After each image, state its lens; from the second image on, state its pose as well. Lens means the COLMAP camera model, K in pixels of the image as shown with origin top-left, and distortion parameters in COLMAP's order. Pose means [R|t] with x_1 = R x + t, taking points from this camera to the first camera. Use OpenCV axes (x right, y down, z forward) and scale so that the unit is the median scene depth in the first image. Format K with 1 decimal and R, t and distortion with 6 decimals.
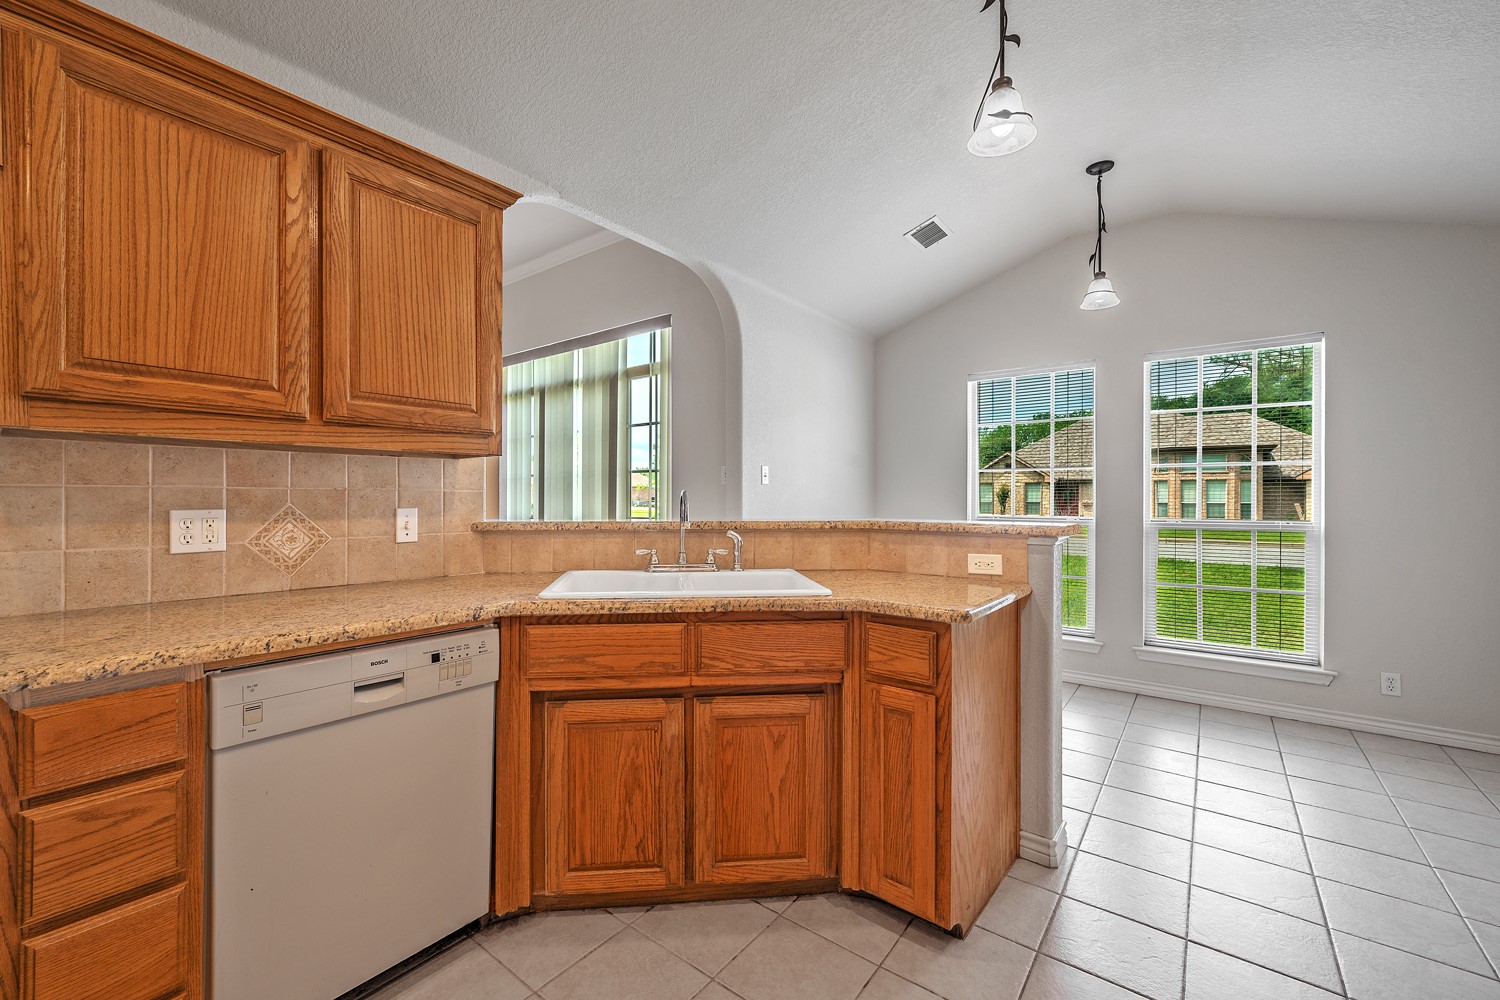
lens RADIAL K [[615.6, 0, 750.0], [0, 615.6, 500.0], [0, 0, 1]] dist [-0.001456, -0.000231]
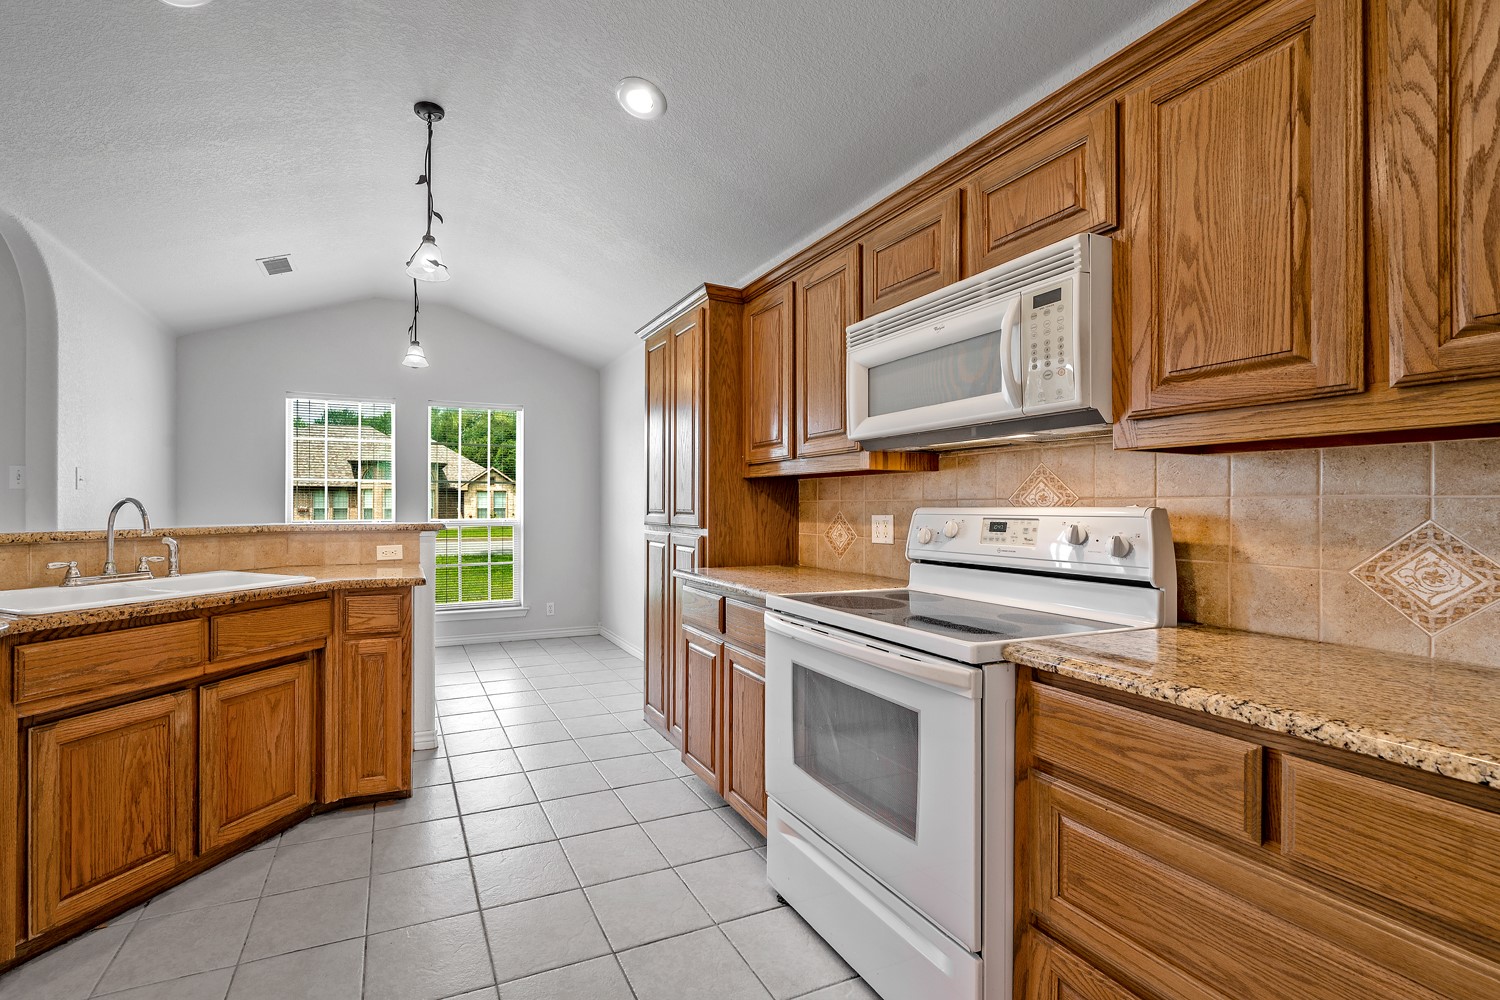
lens RADIAL K [[588.1, 0, 706.8], [0, 588.1, 503.1], [0, 0, 1]] dist [-0.000320, -0.000076]
pose [[0.418488, 0.002426, 0.908219, -0.664428], [0.001666, 0.999993, -0.003439, -0.002678], [-0.908221, 0.002953, 0.418480, -0.266161]]
